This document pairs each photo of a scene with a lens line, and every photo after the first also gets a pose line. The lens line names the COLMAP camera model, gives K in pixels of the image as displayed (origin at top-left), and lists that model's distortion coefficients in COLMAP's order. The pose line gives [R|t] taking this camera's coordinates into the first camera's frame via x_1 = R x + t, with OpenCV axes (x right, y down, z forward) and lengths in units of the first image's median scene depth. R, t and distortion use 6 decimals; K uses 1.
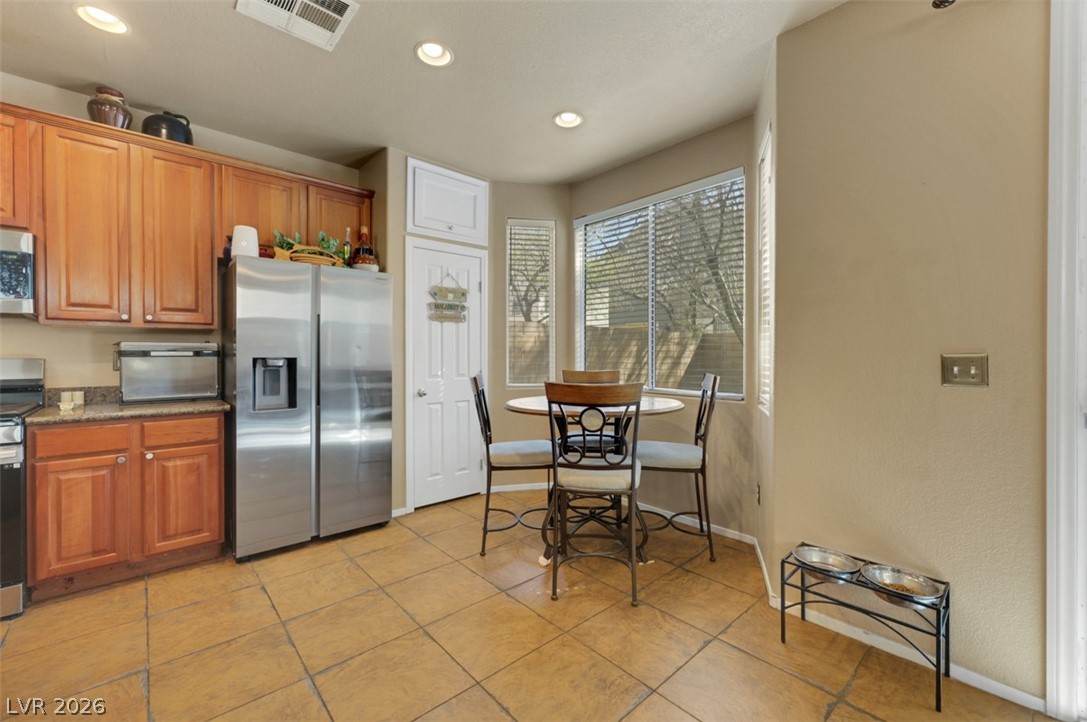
lens RADIAL K [[447.7, 0, 546.6], [0, 447.7, 357.2], [0, 0, 1]] dist [-0.001210, 0.000165]
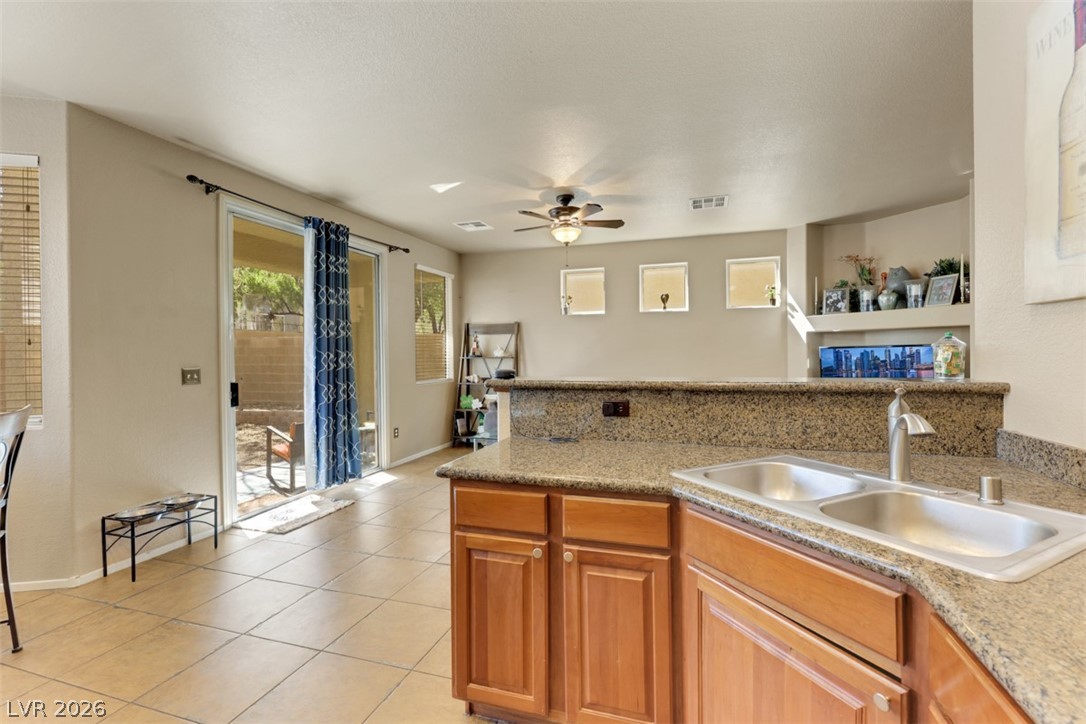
lens RADIAL K [[480.6, 0, 560.0], [0, 480.6, 354.5], [0, 0, 1]] dist [-0.000417, 0.000843]
pose [[-0.511181, 0.002136, 0.859471, -0.995920], [0.013998, 0.999885, 0.005841, -0.033059], [-0.859359, 0.015017, -0.511152, 0.447643]]
